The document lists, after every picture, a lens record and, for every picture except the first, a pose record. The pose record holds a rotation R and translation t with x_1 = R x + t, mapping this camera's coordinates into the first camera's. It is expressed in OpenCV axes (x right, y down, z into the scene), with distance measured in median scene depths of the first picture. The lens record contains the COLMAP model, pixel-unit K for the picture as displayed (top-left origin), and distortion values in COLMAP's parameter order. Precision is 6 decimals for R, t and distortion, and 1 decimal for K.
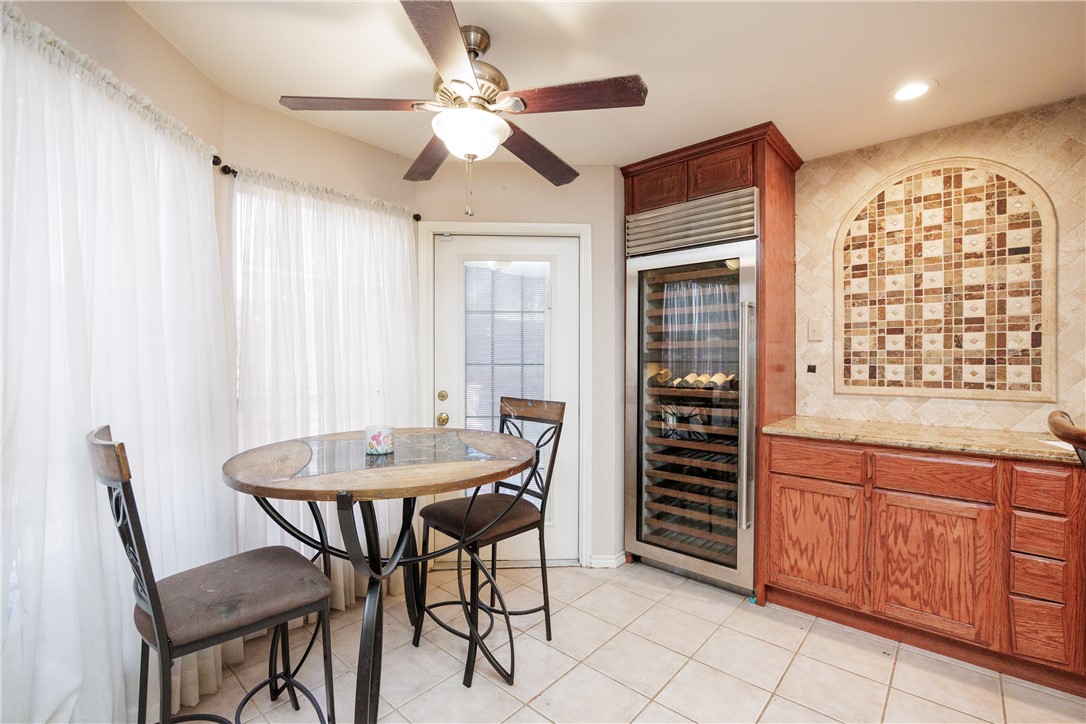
lens RADIAL K [[474.6, 0, 545.9], [0, 474.6, 361.3], [0, 0, 1]] dist [-0.020866, 0.001956]
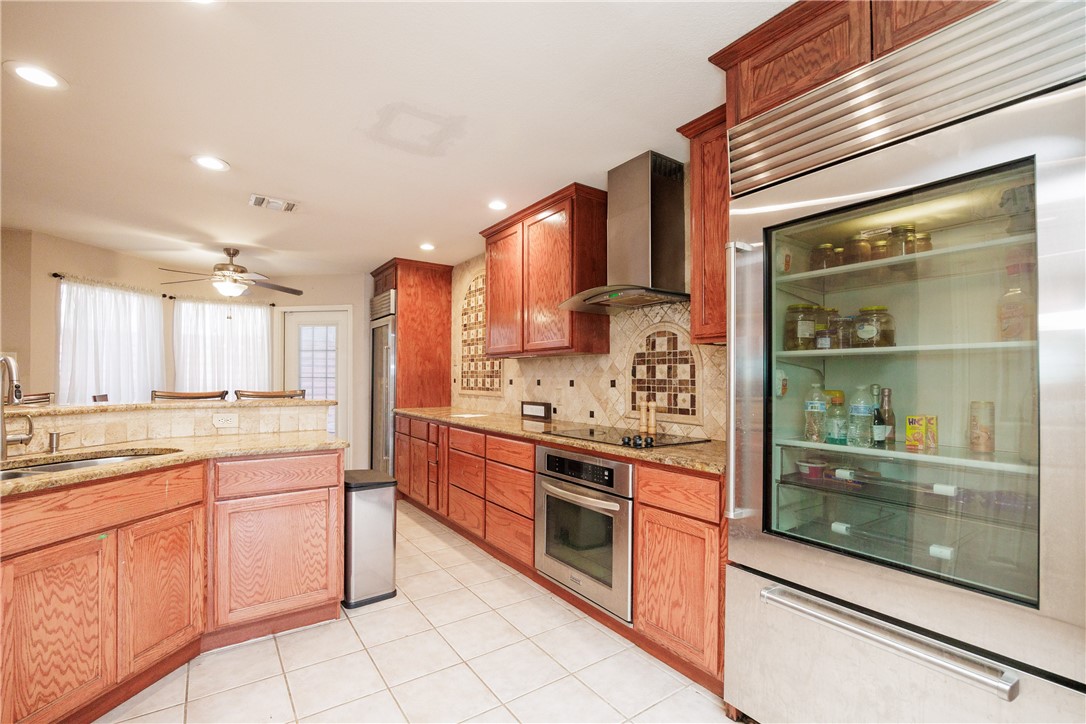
lens RADIAL K [[485.2, 0, 537.6], [0, 485.2, 371.1], [0, 0, 1]] dist [-0.023044, 0.003859]
pose [[0.970631, -0.000709, -0.240572, 1.514079], [-0.004210, 0.999792, -0.019935, 0.015704], [0.240537, 0.020362, 0.970426, -0.818010]]
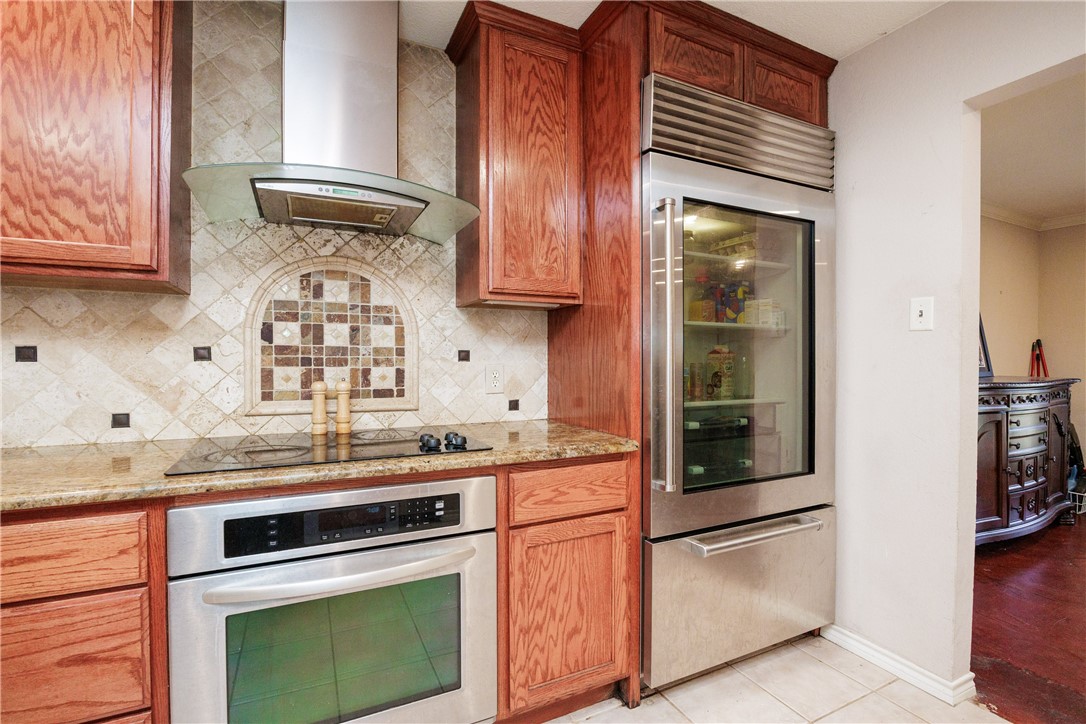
lens RADIAL K [[474.6, 0, 512.0], [0, 474.6, 366.4], [0, 0, 1]] dist [-0.020866, 0.001956]
pose [[0.385293, -0.010935, 0.922730, 0.957253], [0.000551, 0.999932, 0.011620, 0.033135], [-0.922794, -0.003969, 0.385273, -0.142244]]
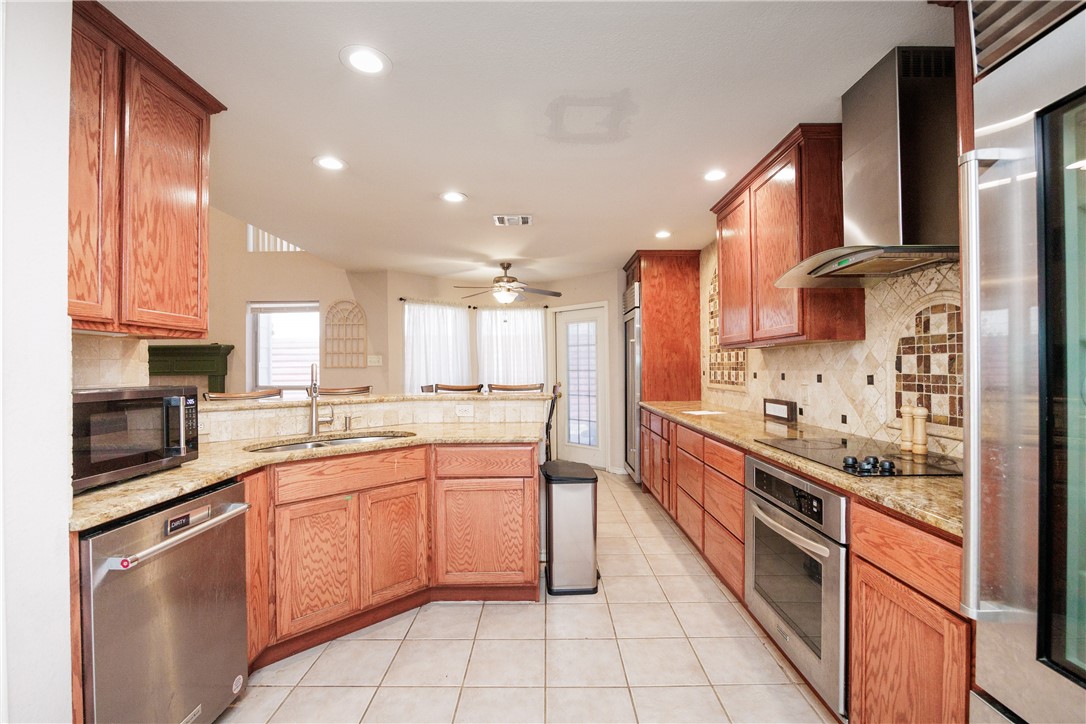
lens RADIAL K [[474.6, 0, 543.3], [0, 474.6, 364.4], [0, 0, 1]] dist [-0.020866, 0.001956]
pose [[0.660228, -0.010514, -0.750991, 1.671313], [0.004878, 0.999941, -0.009711, -0.002246], [0.751049, 0.002748, 0.660241, -0.615234]]
